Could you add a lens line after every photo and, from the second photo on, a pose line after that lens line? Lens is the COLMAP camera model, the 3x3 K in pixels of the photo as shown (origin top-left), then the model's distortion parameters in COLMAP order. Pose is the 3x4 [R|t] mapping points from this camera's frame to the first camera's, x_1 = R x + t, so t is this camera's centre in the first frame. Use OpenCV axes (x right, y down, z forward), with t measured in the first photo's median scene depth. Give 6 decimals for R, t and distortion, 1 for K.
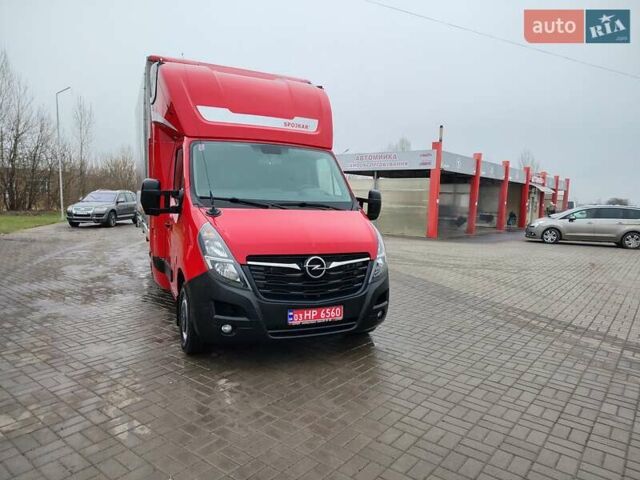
lens RADIAL K [[438.4, 0, 317.9], [0, 438.4, 245.8], [0, 0, 1]] dist [0.043053, -0.045865]
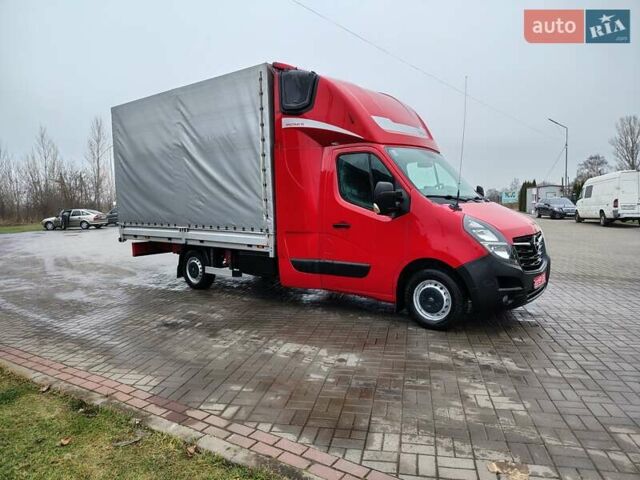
lens RADIAL K [[438.4, 0, 325.4], [0, 438.4, 236.8], [0, 0, 1]] dist [0.043053, -0.045865]
pose [[0.891026, -0.086844, 0.445568, -1.043217], [0.096965, 0.995288, 0.000081, -0.029661], [-0.443475, 0.043133, 0.895248, 0.087861]]
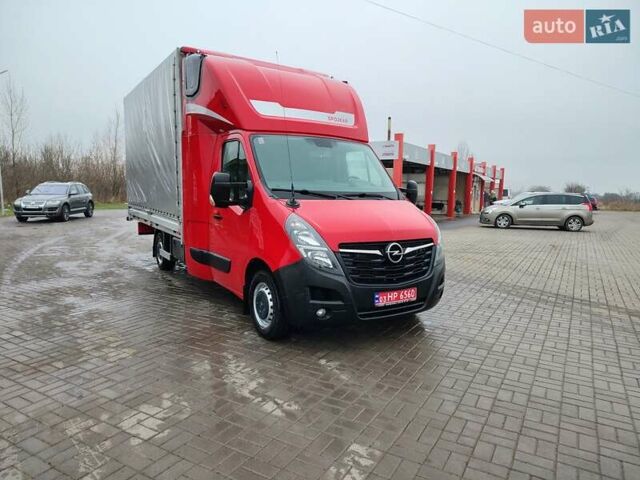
lens RADIAL K [[438.4, 0, 320.8], [0, 438.4, 243.0], [0, 0, 1]] dist [0.043053, -0.045865]
pose [[0.989699, -0.027135, 0.140566, -0.307001], [0.024830, 0.999527, 0.018124, 0.000245], [-0.140991, -0.014447, 0.989905, -0.045053]]
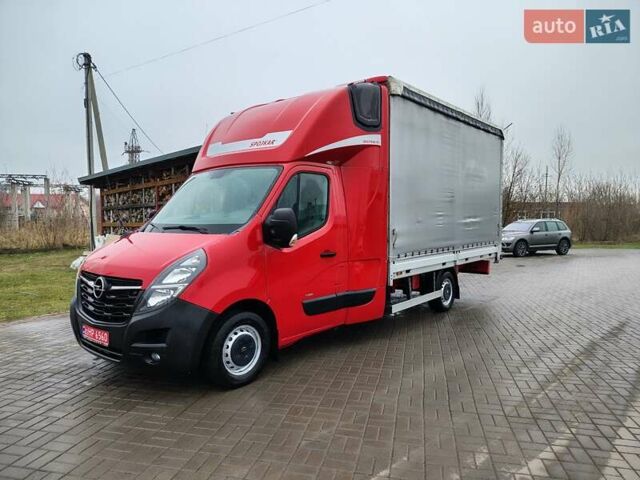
lens RADIAL K [[438.4, 0, 323.2], [0, 438.4, 238.4], [0, 0, 1]] dist [0.043053, -0.045865]
pose [[0.440238, 0.005144, -0.897867, 1.046726], [-0.083311, 0.995904, -0.035144, -0.066139], [0.894008, 0.090274, 0.438863, 0.909341]]
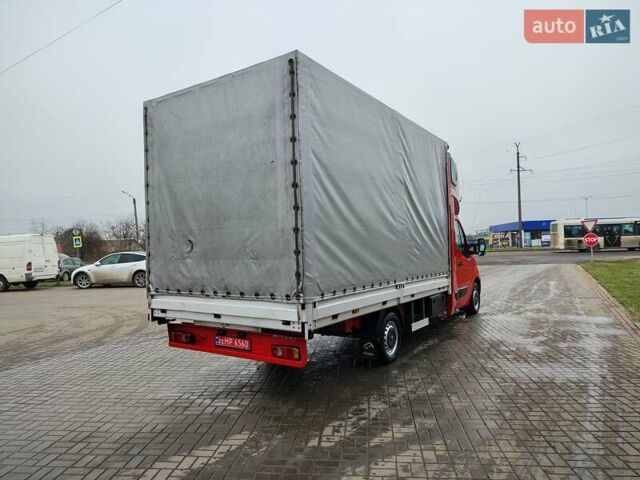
lens RADIAL K [[438.4, 0, 319.7], [0, 438.4, 243.0], [0, 0, 1]] dist [0.043053, -0.045865]
pose [[-0.534792, -0.008808, 0.844938, -1.793536], [0.100941, 0.992119, 0.074231, -0.374818], [-0.838933, 0.124987, -0.529688, 2.849187]]
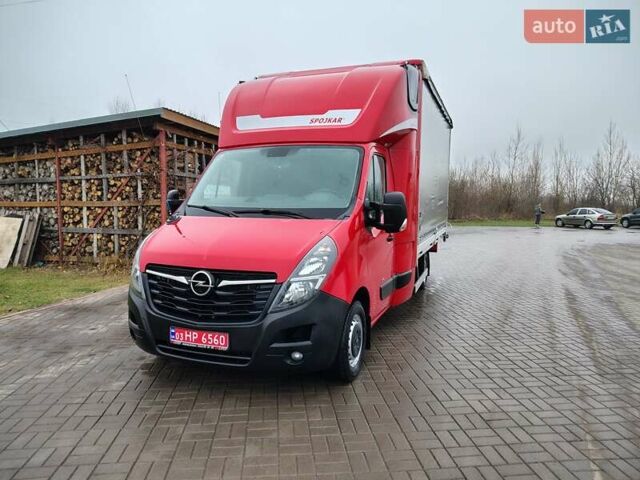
lens RADIAL K [[438.4, 0, 322.3], [0, 438.4, 243.7], [0, 0, 1]] dist [0.043053, -0.045865]
pose [[0.706303, 0.044293, -0.706523, 0.705695], [-0.062503, 0.998045, 0.000086, -0.040645], [0.705145, 0.044099, 0.707690, 0.496021]]
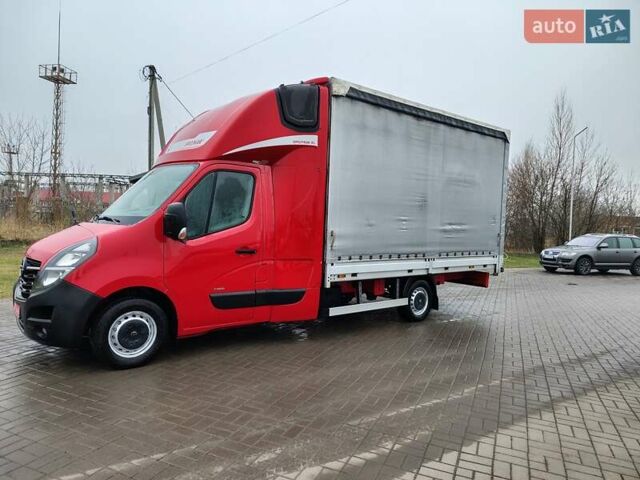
lens RADIAL K [[438.4, 0, 313.9], [0, 438.4, 237.0], [0, 0, 1]] dist [0.043053, -0.045865]
pose [[0.250767, 0.006598, -0.968025, 1.205417], [-0.137319, 0.990107, -0.028824, -0.094256], [0.958259, 0.140156, 0.249192, 1.303630]]
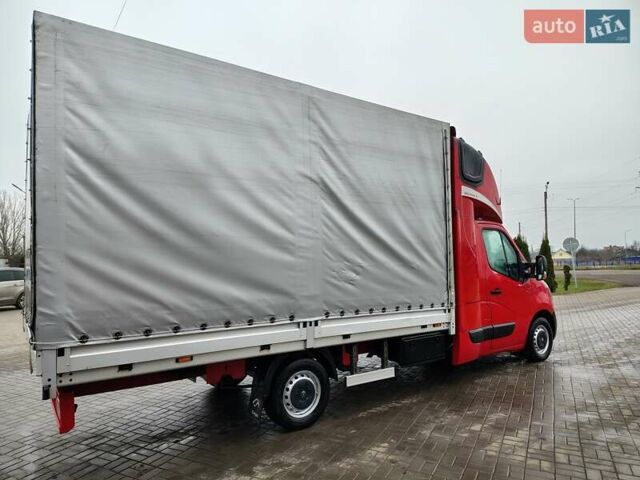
lens RADIAL K [[438.4, 0, 317.0], [0, 438.4, 246.9], [0, 0, 1]] dist [0.043053, -0.045865]
pose [[-0.186511, 0.005608, 0.982437, -1.748940], [0.115894, 0.993127, 0.016333, -0.300574], [-0.975593, 0.116905, -0.185879, 2.068331]]
